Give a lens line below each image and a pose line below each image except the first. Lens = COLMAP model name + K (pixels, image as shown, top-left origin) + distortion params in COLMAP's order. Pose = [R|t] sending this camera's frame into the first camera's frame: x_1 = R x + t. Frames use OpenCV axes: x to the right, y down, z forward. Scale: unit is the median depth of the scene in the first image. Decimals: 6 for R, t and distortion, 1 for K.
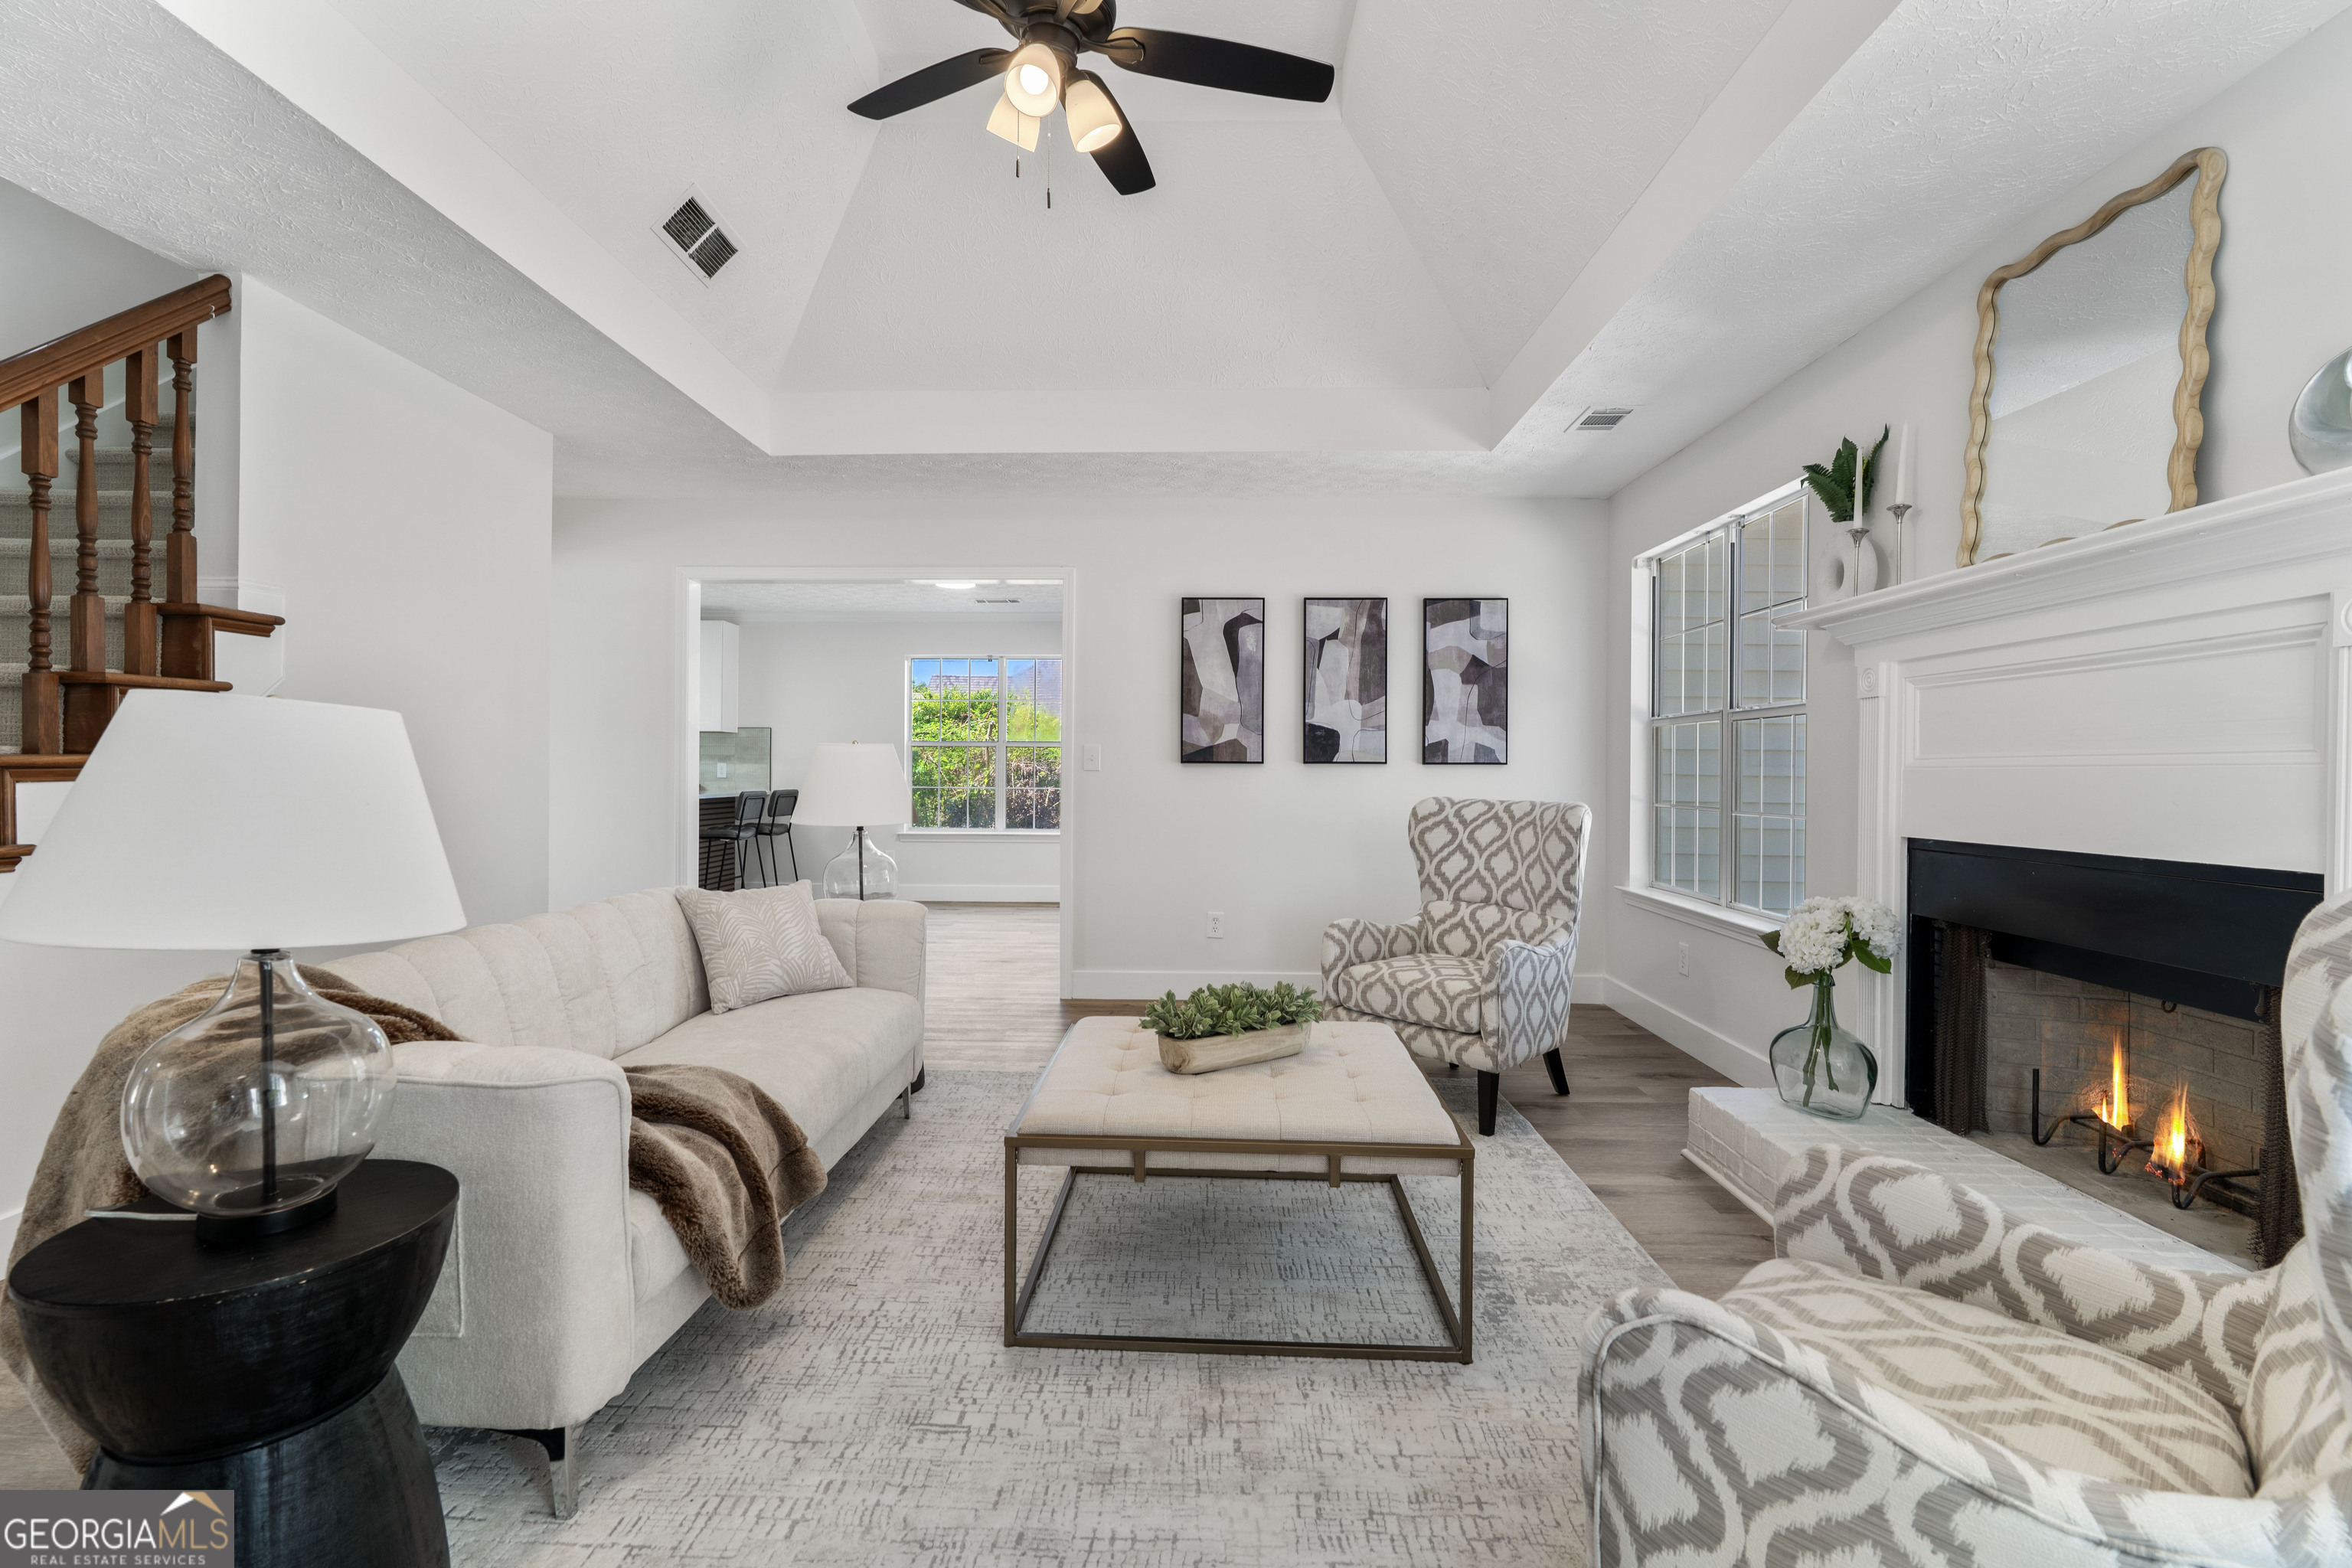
lens RADIAL K [[1065.5, 0, 1178.0], [0, 1065.5, 777.0], [0, 0, 1]] dist [-0.009039, 0.002529]
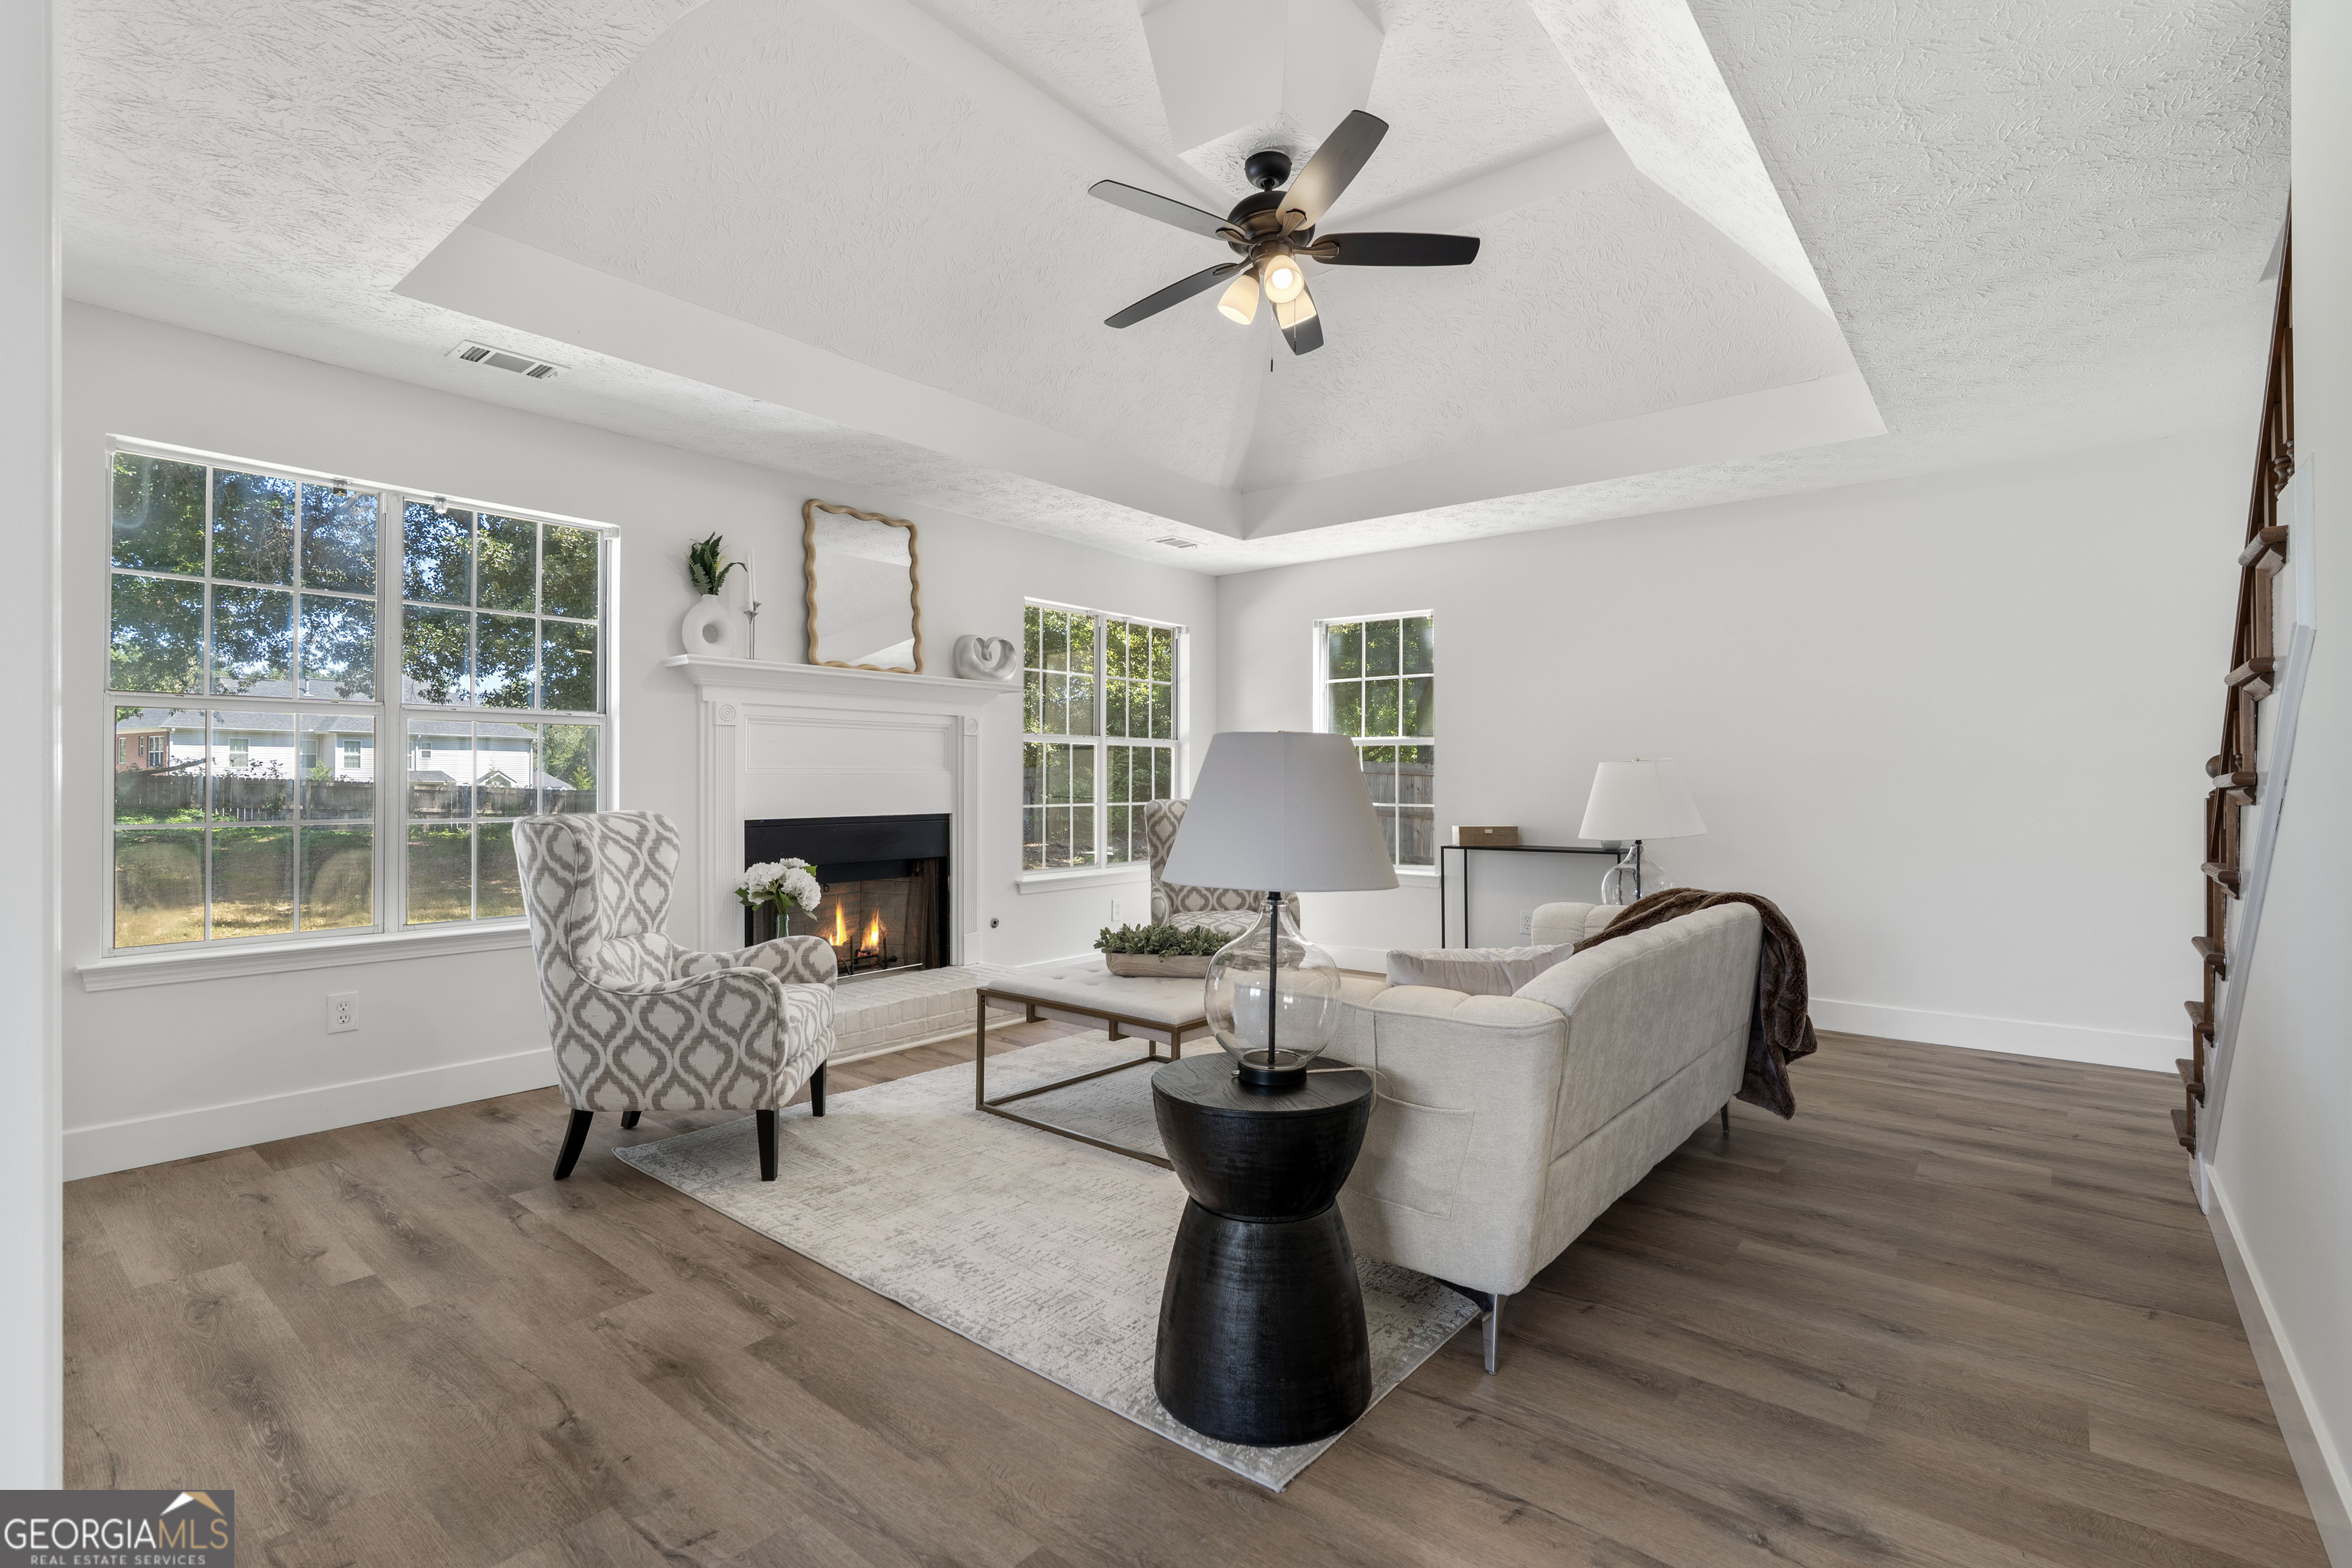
lens RADIAL K [[1065.5, 0, 1171.9], [0, 1065.5, 784.4], [0, 0, 1]] dist [-0.009039, 0.002529]
pose [[-0.775827, -0.010180, 0.630864, -0.423073], [-0.003101, 0.999919, 0.012322, -0.008958], [-0.630938, 0.007604, -0.775796, 1.026601]]
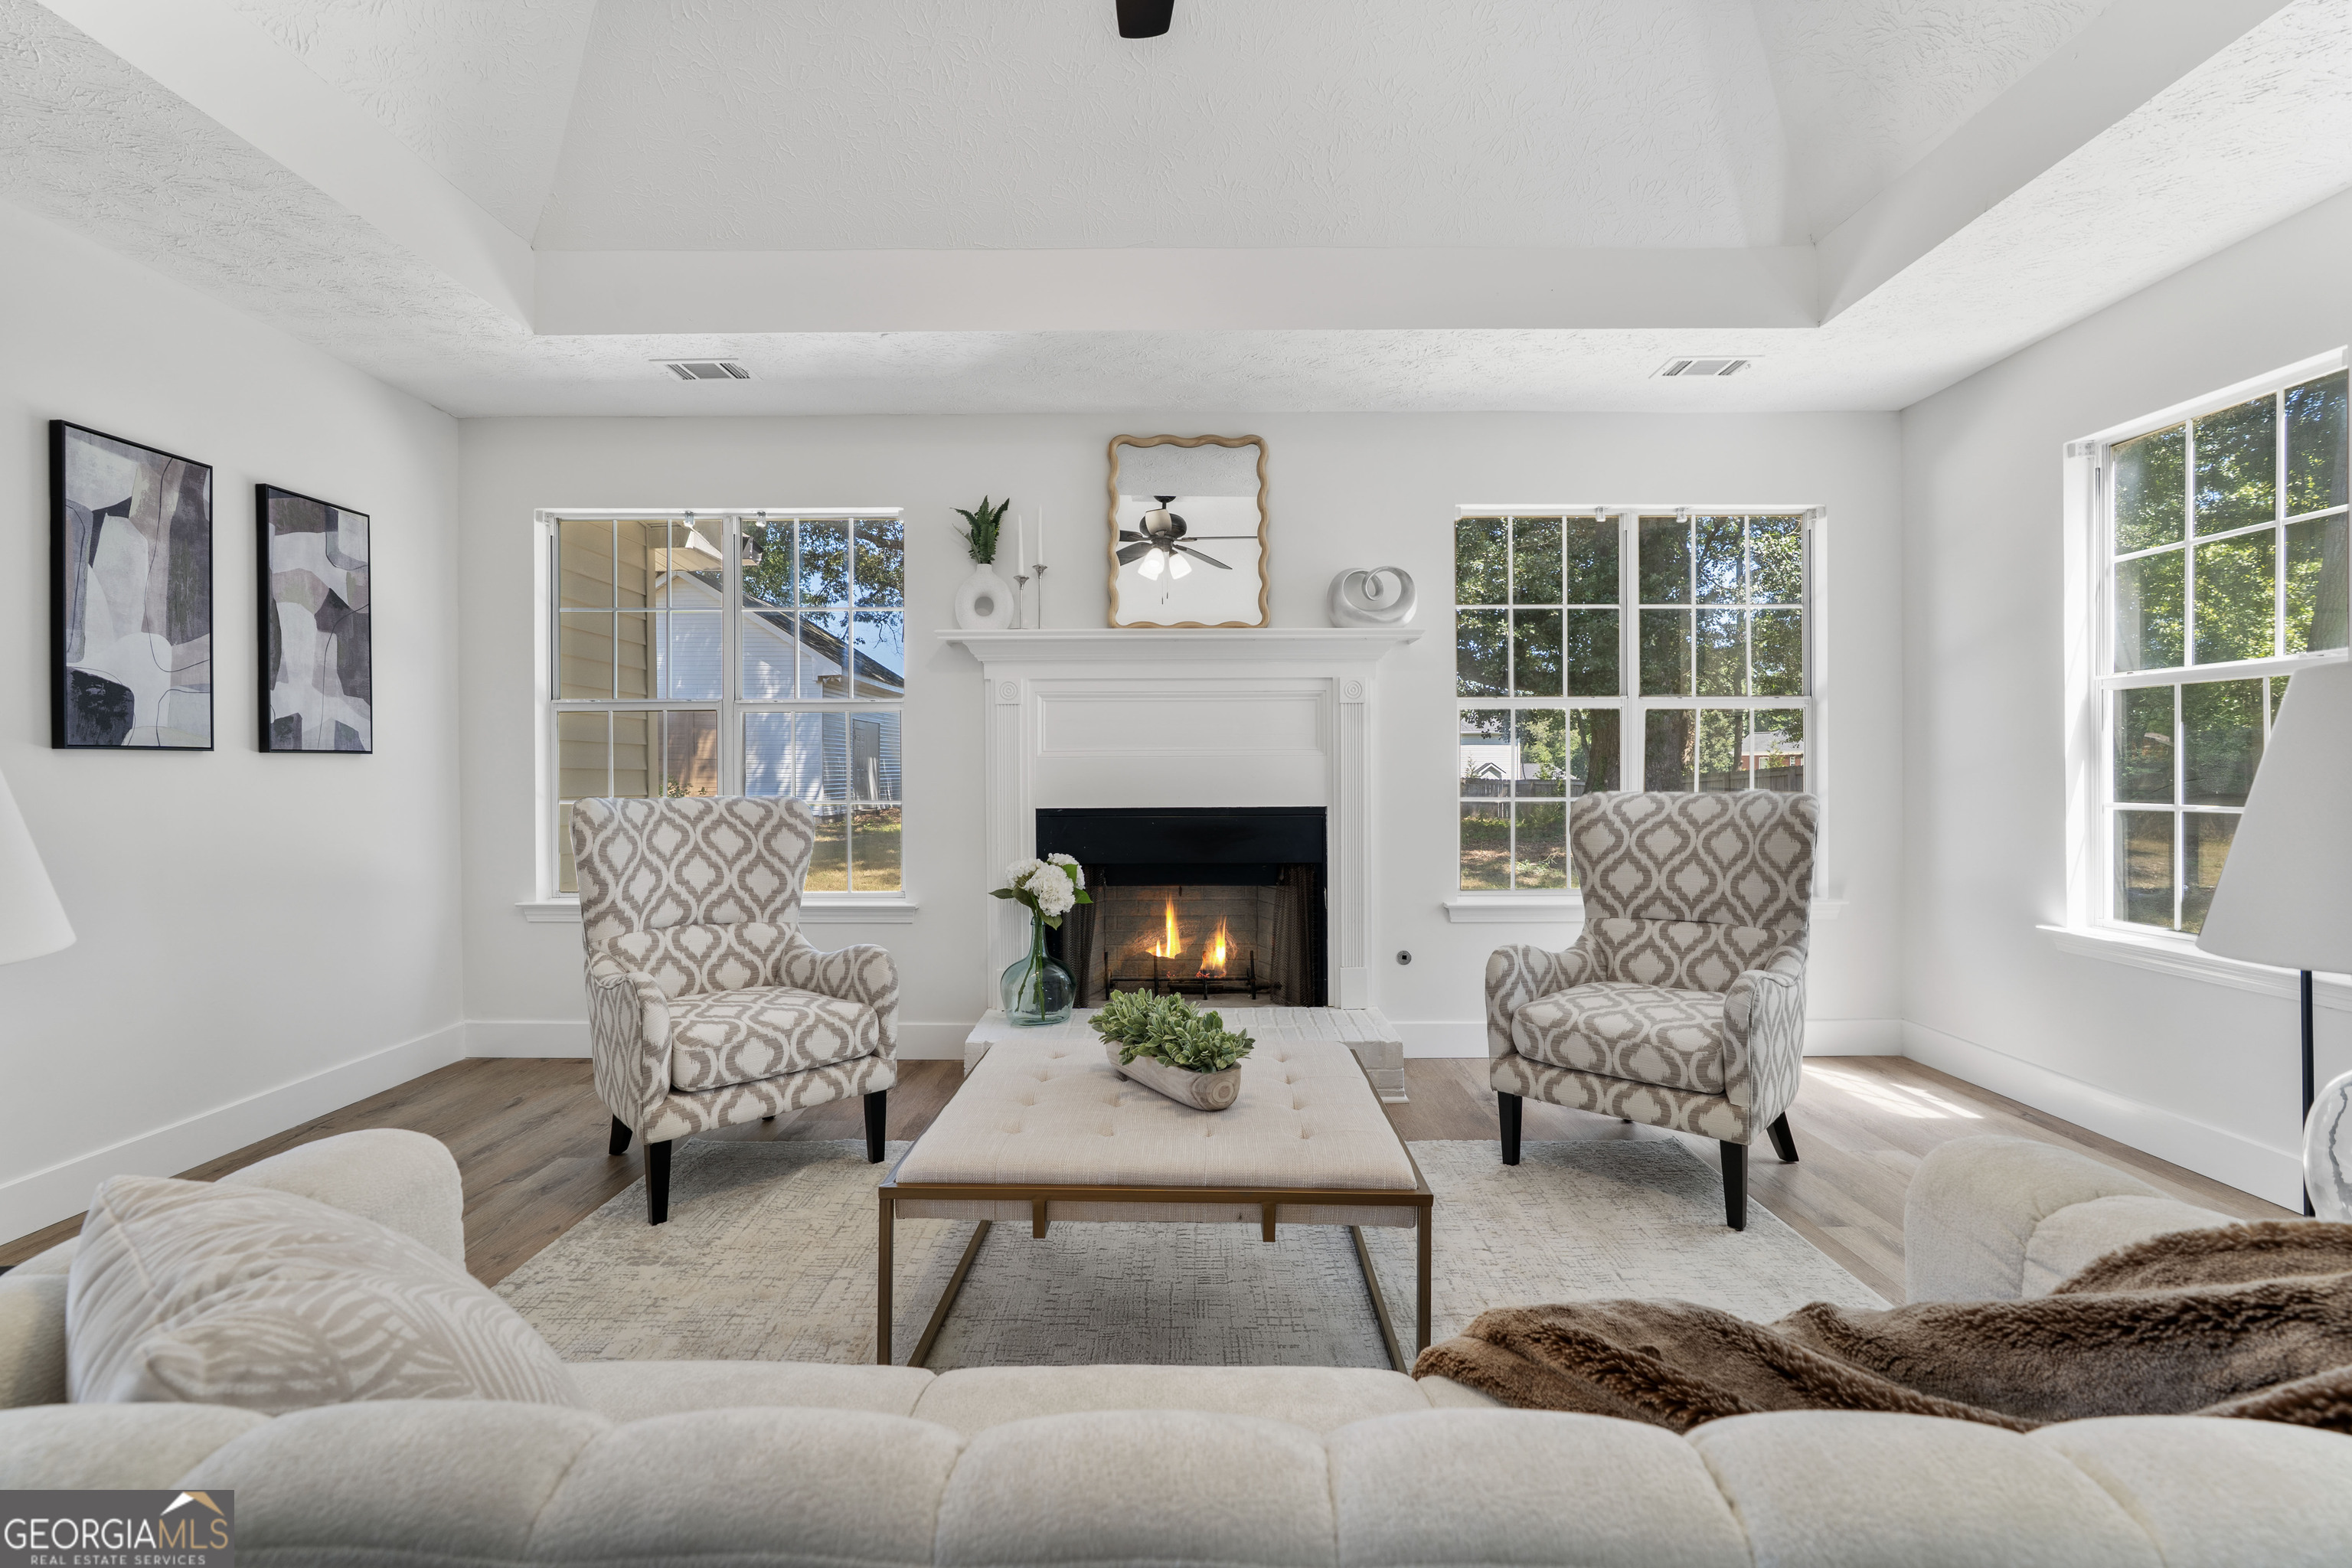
lens RADIAL K [[1065.5, 0, 1172.2], [0, 1065.5, 773.3], [0, 0, 1]] dist [-0.009039, 0.002529]
pose [[-0.005737, -0.009452, 0.999939, -0.390892], [0.009134, 0.999913, 0.009504, -0.000449], [-0.999942, 0.009188, -0.005650, 0.477727]]
